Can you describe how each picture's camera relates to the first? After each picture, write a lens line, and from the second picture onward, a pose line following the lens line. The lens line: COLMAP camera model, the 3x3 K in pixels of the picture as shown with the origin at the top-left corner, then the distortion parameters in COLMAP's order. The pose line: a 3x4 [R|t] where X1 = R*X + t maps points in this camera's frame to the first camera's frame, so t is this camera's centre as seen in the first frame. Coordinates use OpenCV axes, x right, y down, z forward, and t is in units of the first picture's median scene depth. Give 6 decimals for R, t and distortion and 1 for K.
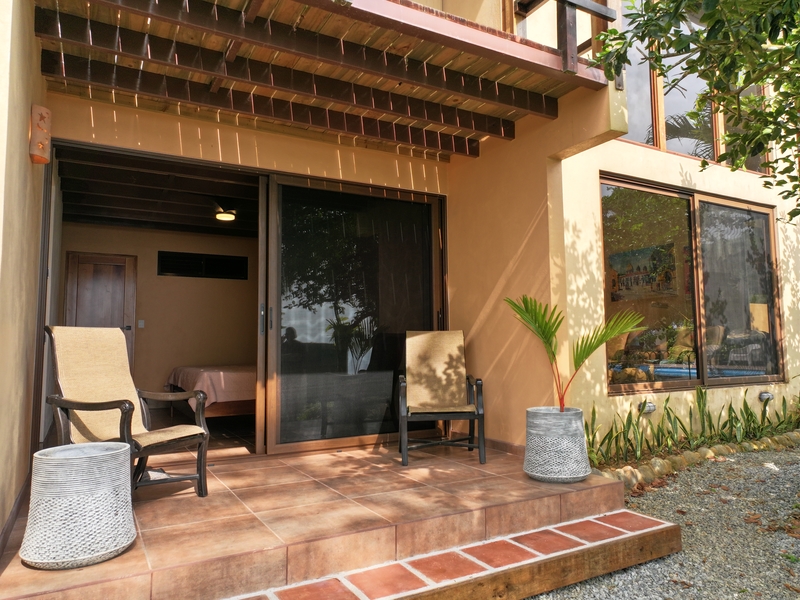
lens RADIAL K [[560.1, 0, 403.5], [0, 560.1, 302.4], [0, 0, 1]] dist [0.025380, 0.004784]
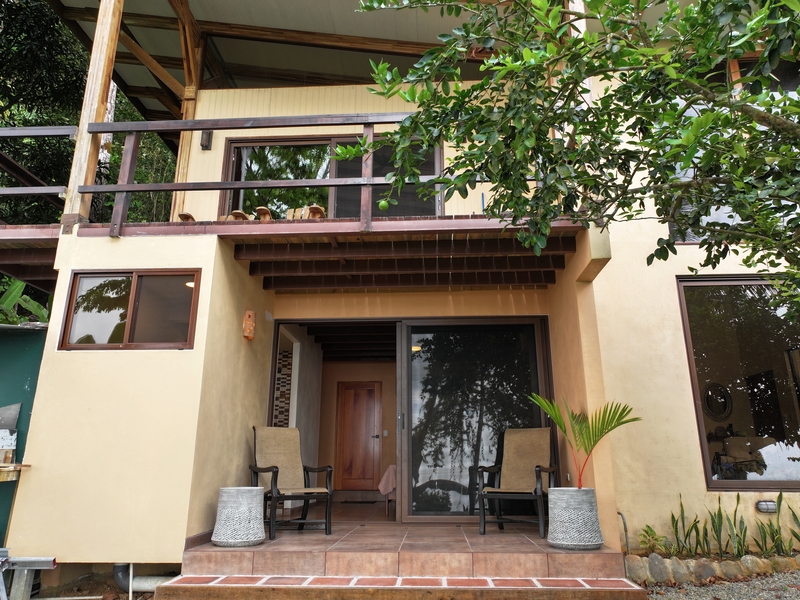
lens RADIAL K [[560.1, 0, 399.3], [0, 560.1, 305.2], [0, 0, 1]] dist [0.025380, 0.004784]
pose [[0.844584, -0.140064, -0.516778, 0.523907], [0.034216, 0.977324, -0.208967, 0.037829], [0.534328, 0.158808, 0.830225, -0.220424]]
